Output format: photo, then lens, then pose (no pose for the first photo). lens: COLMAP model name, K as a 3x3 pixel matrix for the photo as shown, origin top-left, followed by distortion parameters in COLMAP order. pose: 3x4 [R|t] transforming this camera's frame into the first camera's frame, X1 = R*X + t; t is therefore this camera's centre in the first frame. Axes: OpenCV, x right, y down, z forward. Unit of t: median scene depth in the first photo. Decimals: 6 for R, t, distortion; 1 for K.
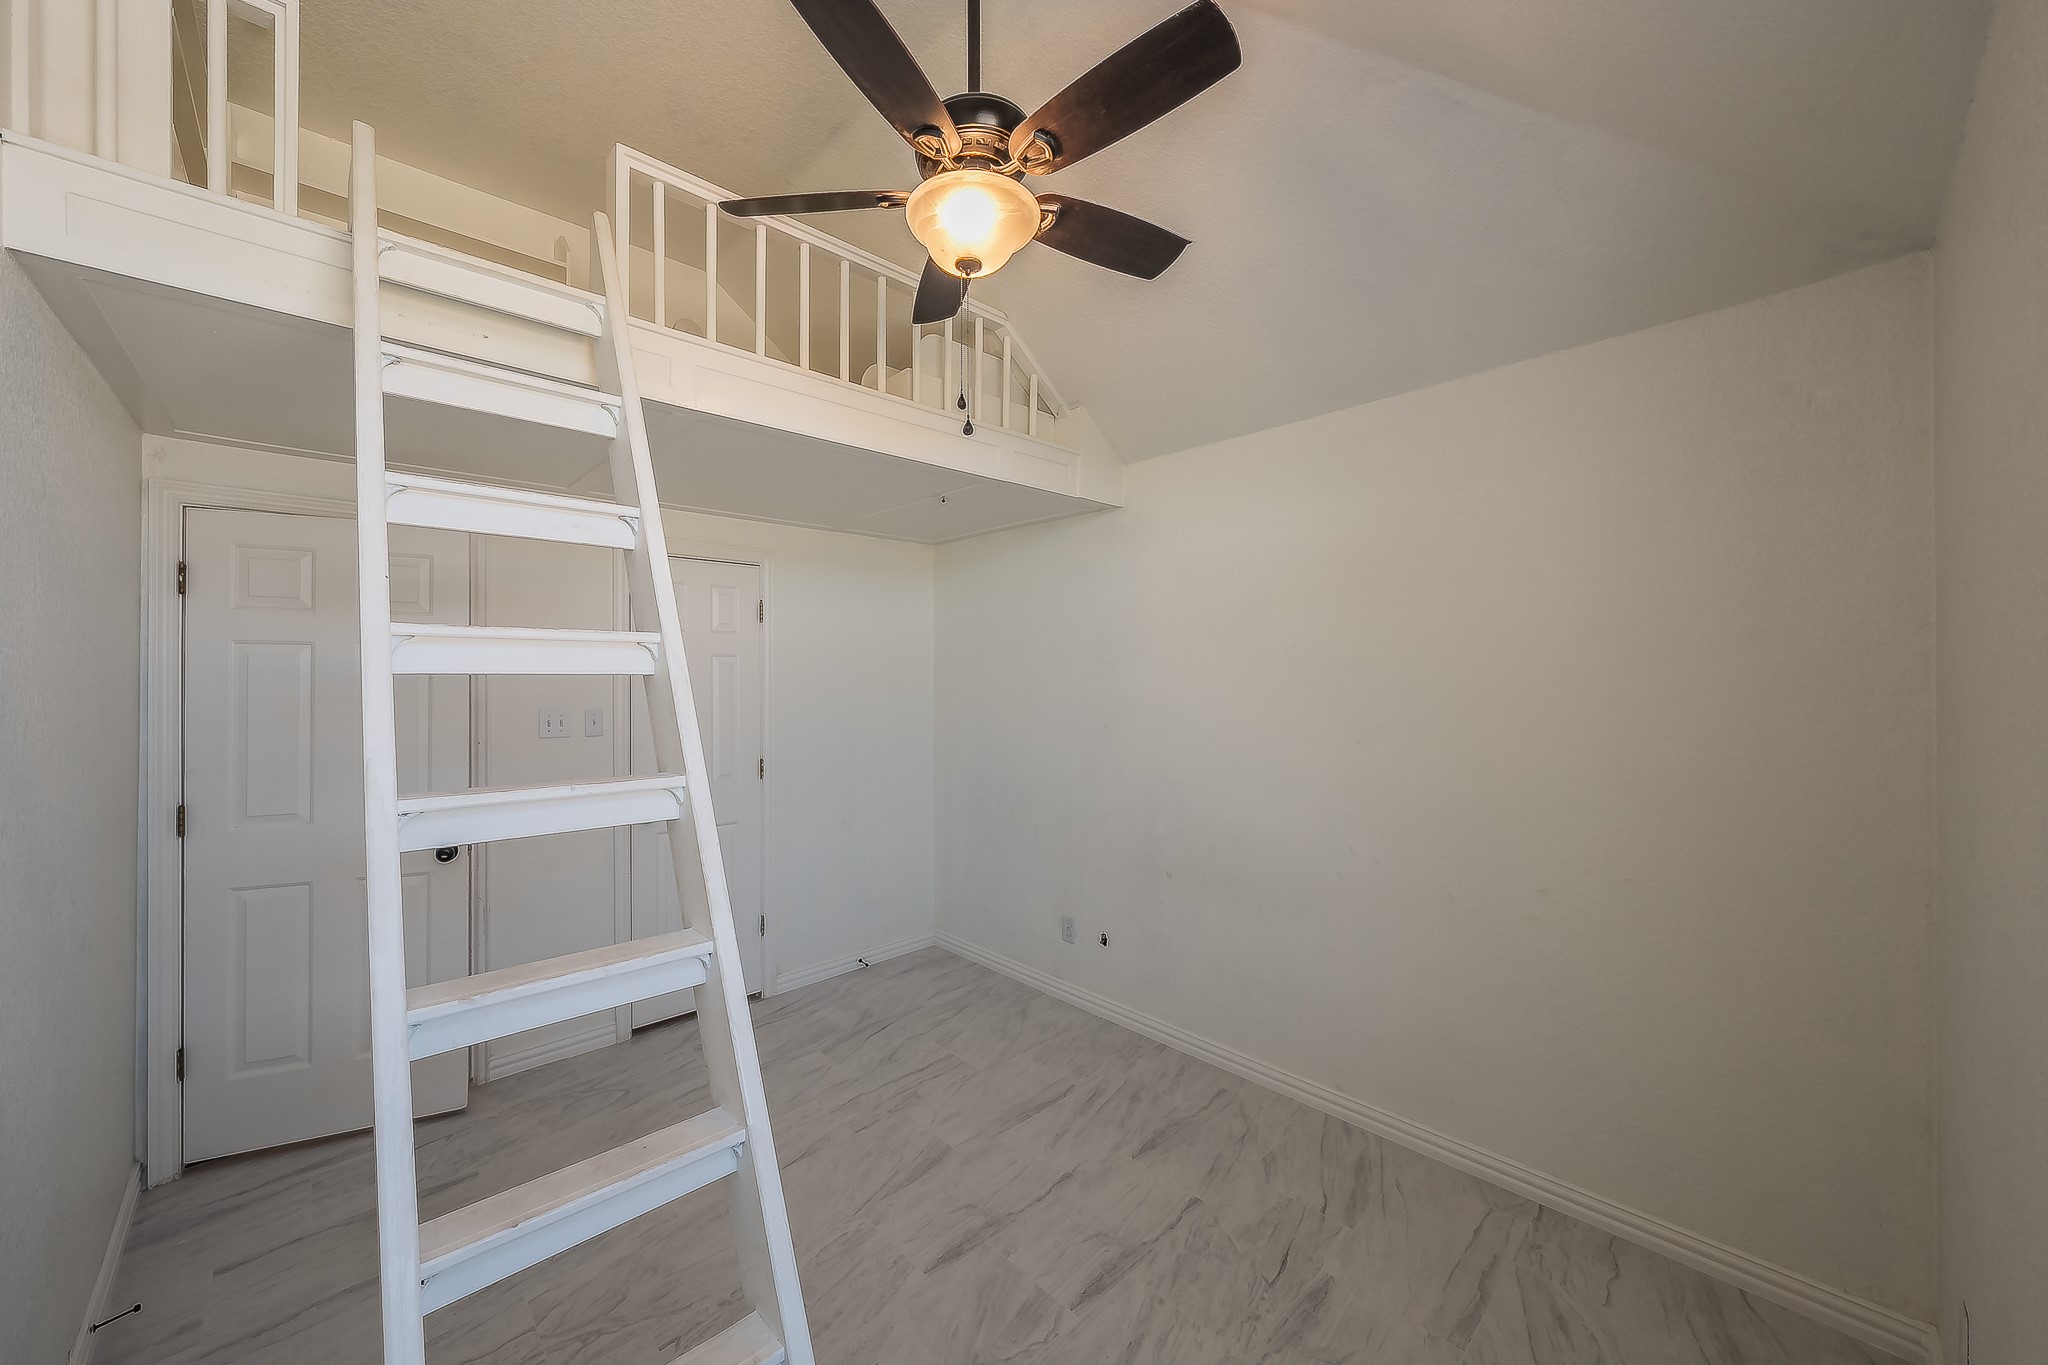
lens RADIAL K [[710.9, 0, 1023.7], [0, 710.9, 674.7], [0, 0, 1]] dist [0.002376, 0.000238]
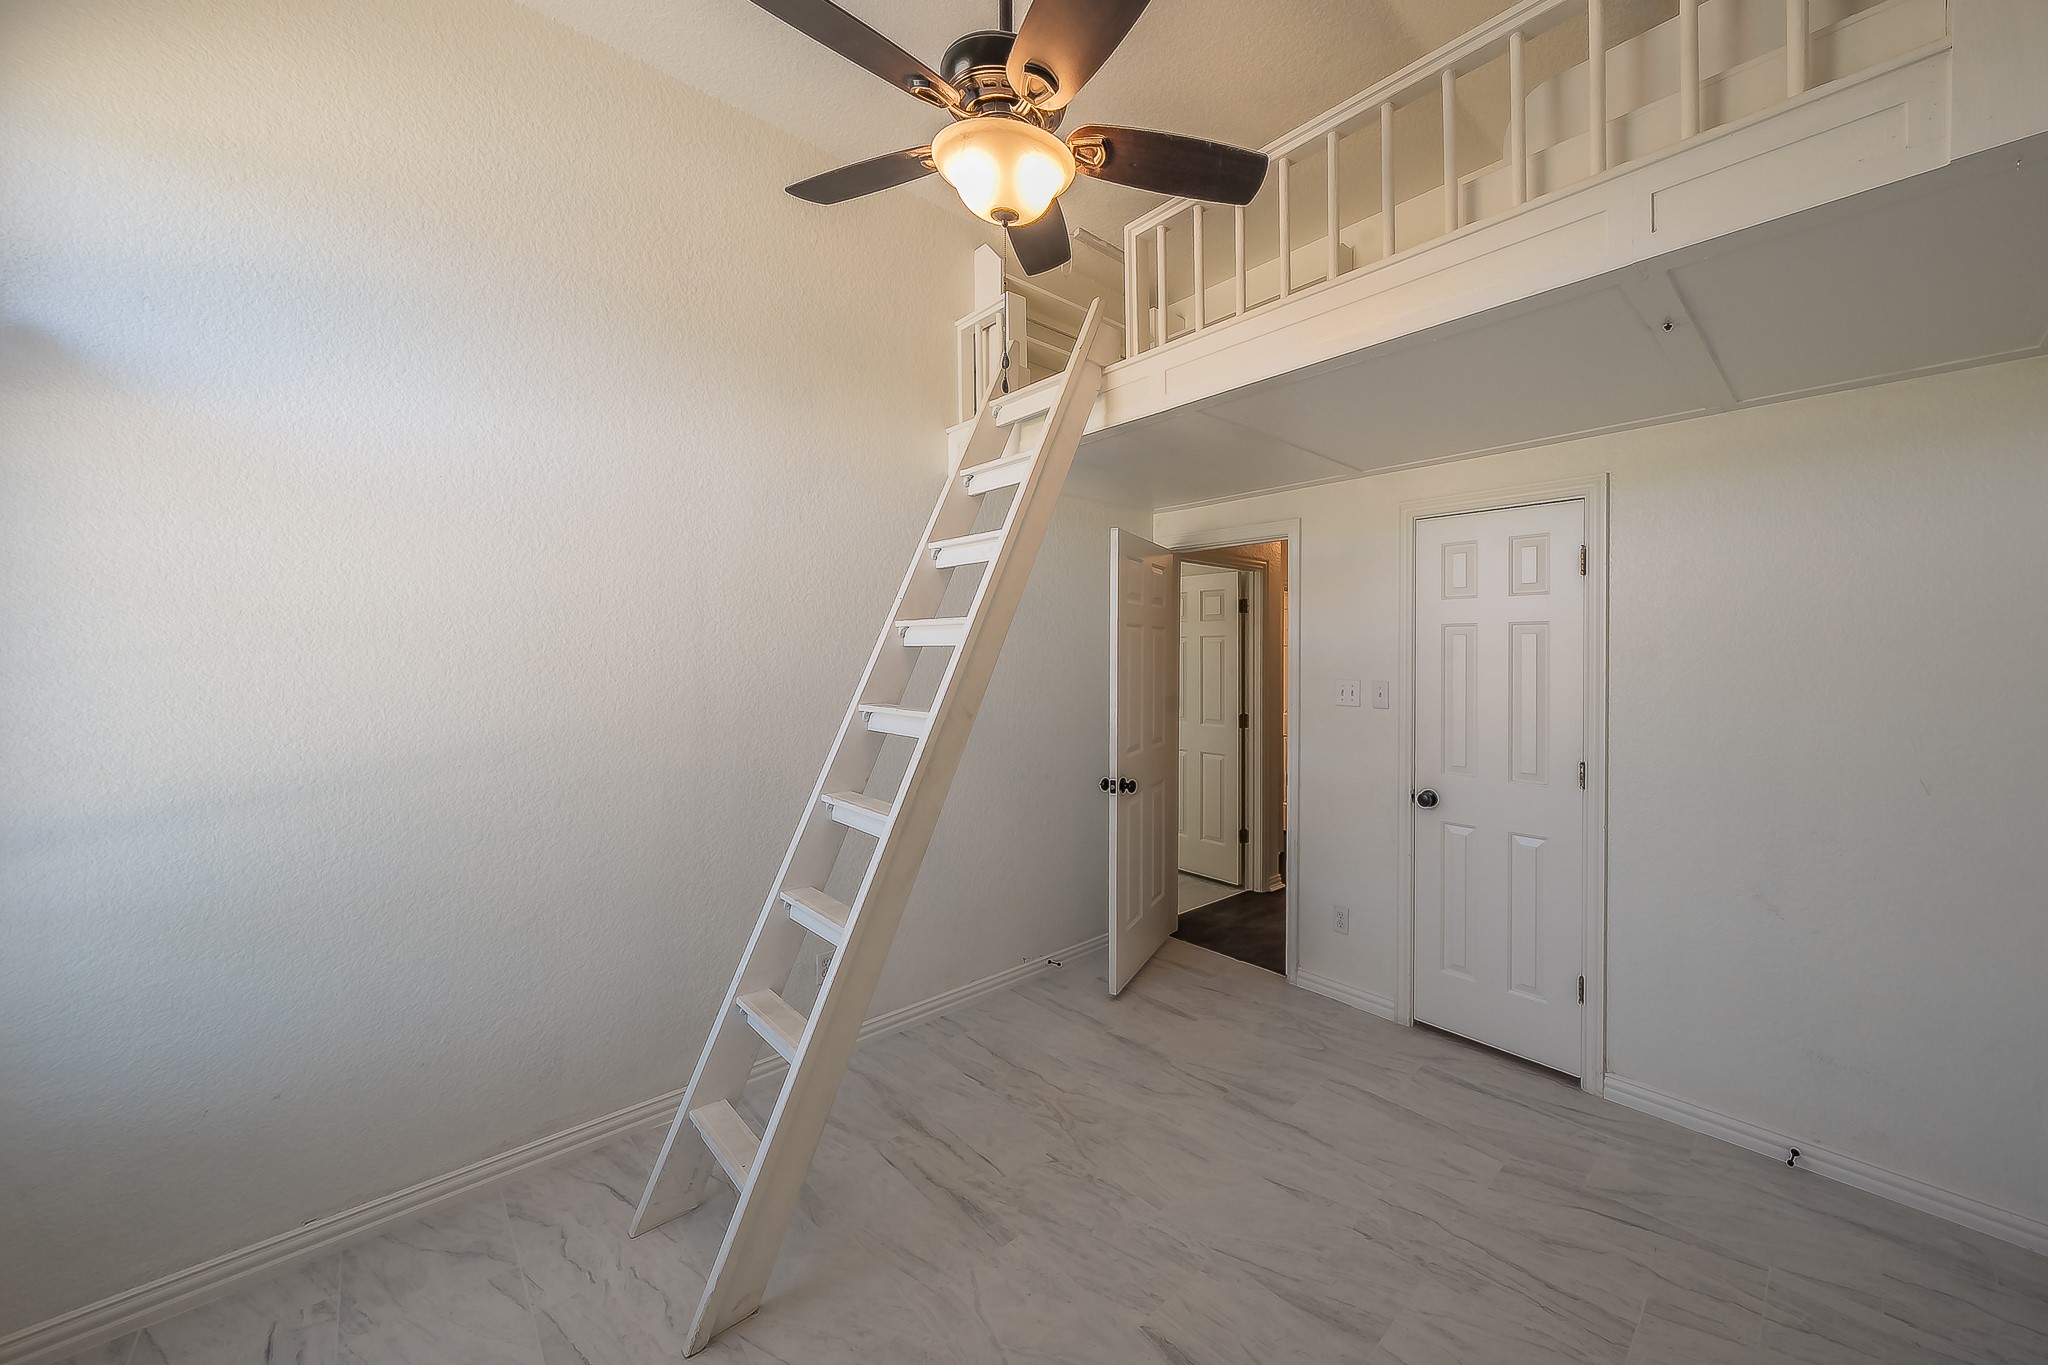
lens RADIAL K [[710.9, 0, 1013.0], [0, 710.9, 653.1], [0, 0, 1]] dist [0.002376, 0.000238]
pose [[0.014160, 0.001683, -0.999898, 0.465706], [-0.000581, 0.999998, 0.001675, 0.006813], [0.999900, 0.000557, 0.014161, 0.525943]]
